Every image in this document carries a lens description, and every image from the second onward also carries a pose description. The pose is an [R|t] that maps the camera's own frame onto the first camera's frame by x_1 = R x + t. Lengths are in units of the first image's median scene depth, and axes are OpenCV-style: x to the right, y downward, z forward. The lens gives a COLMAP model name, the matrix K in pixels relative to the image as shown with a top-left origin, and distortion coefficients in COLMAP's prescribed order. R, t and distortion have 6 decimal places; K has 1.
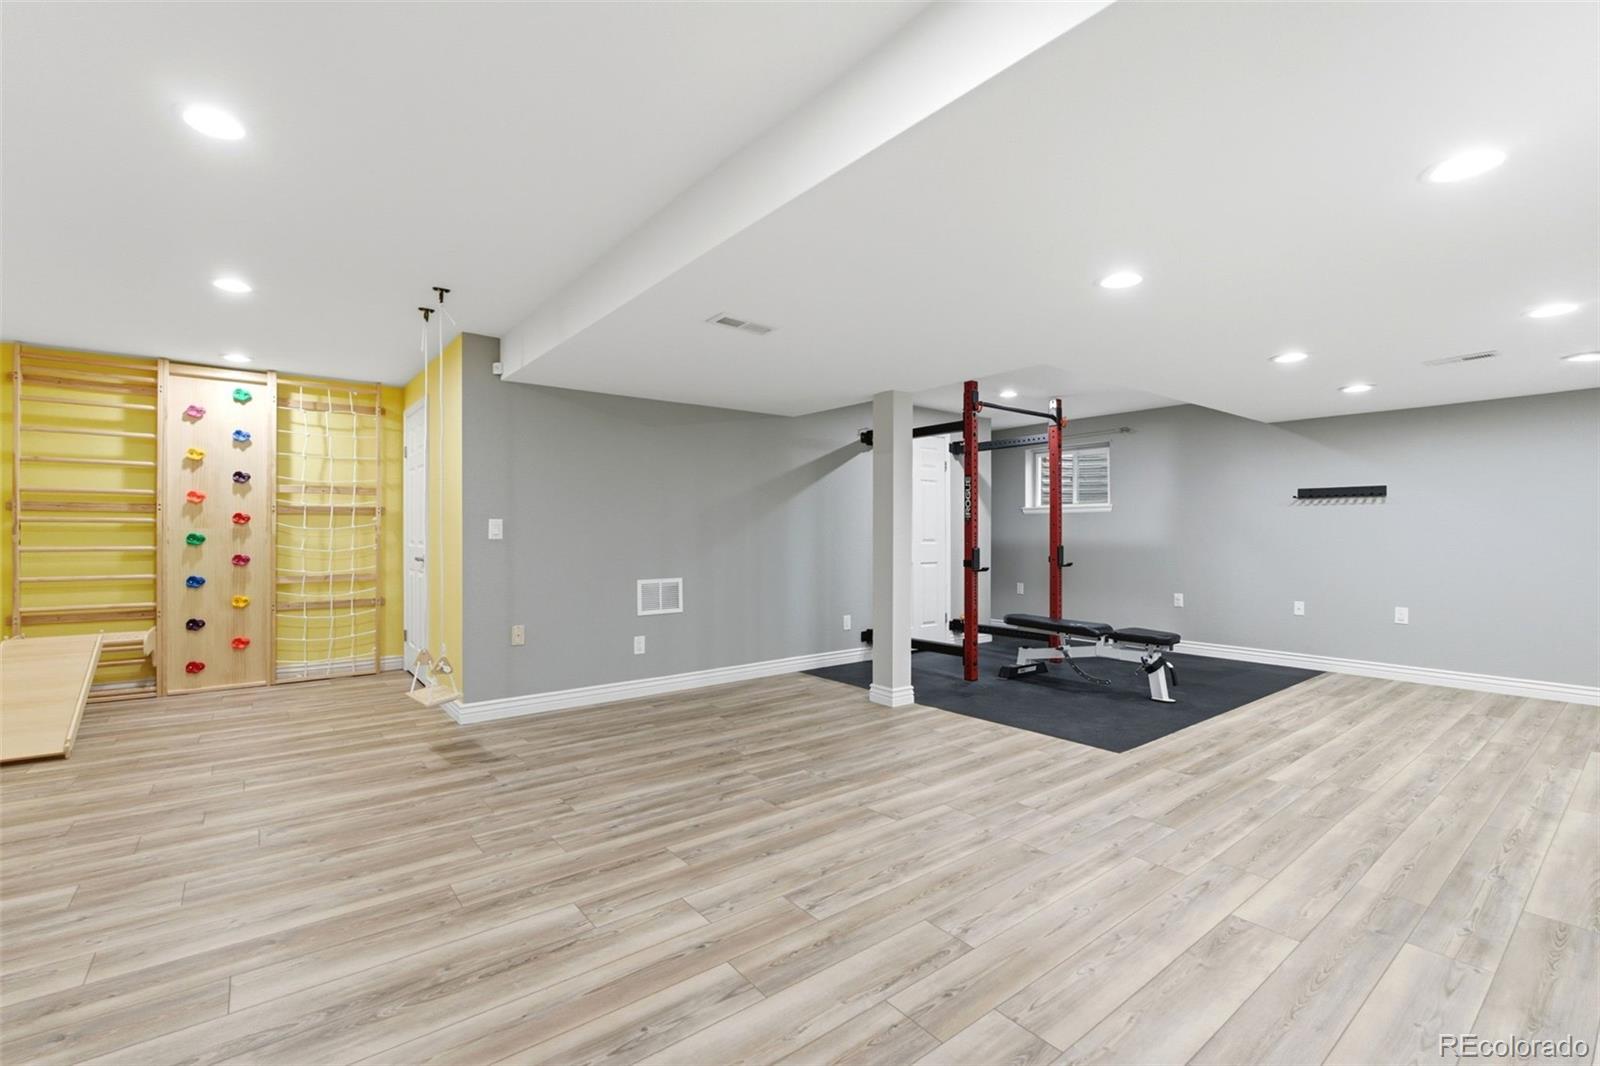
lens RADIAL K [[702.2, 0, 796.2], [0, 702.2, 536.5], [0, 0, 1]] dist [-0.013076, 0.002038]
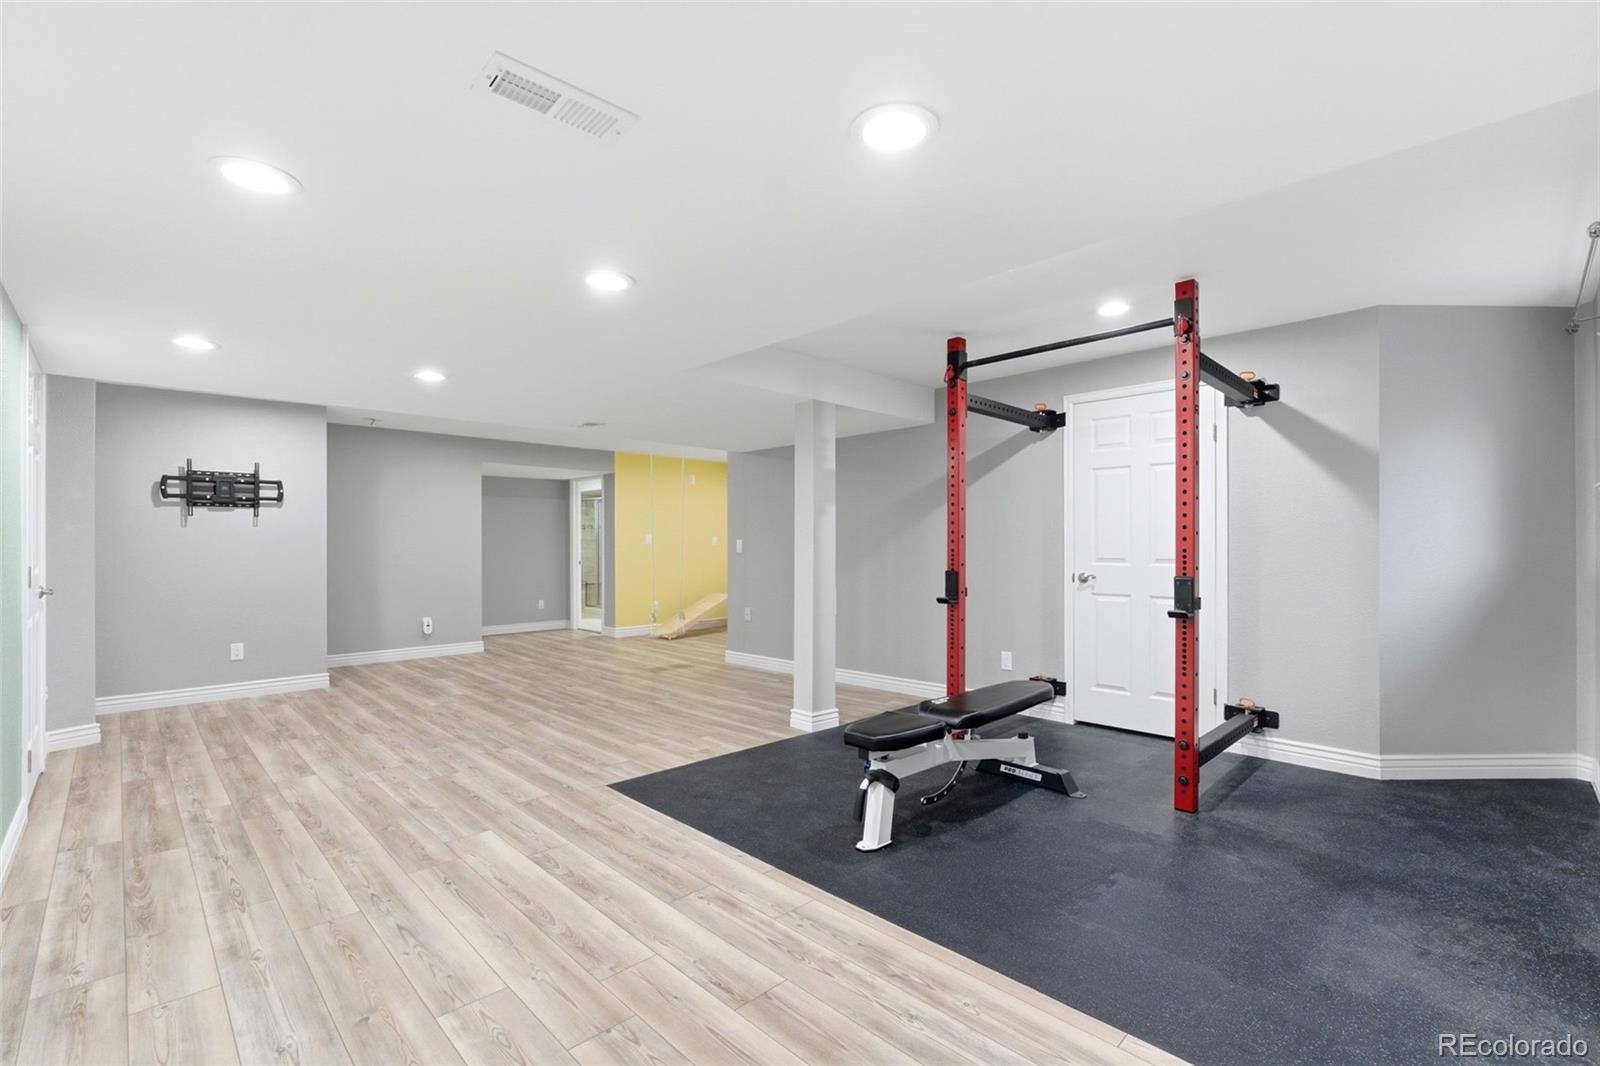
lens RADIAL K [[702.2, 0, 794.2], [0, 702.2, 536.6], [0, 0, 1]] dist [-0.013076, 0.002038]
pose [[0.111079, -0.013210, -0.993724, 1.634133], [-0.001127, 0.999909, -0.013418, -0.014080], [0.993811, 0.002610, 0.111054, 1.308936]]
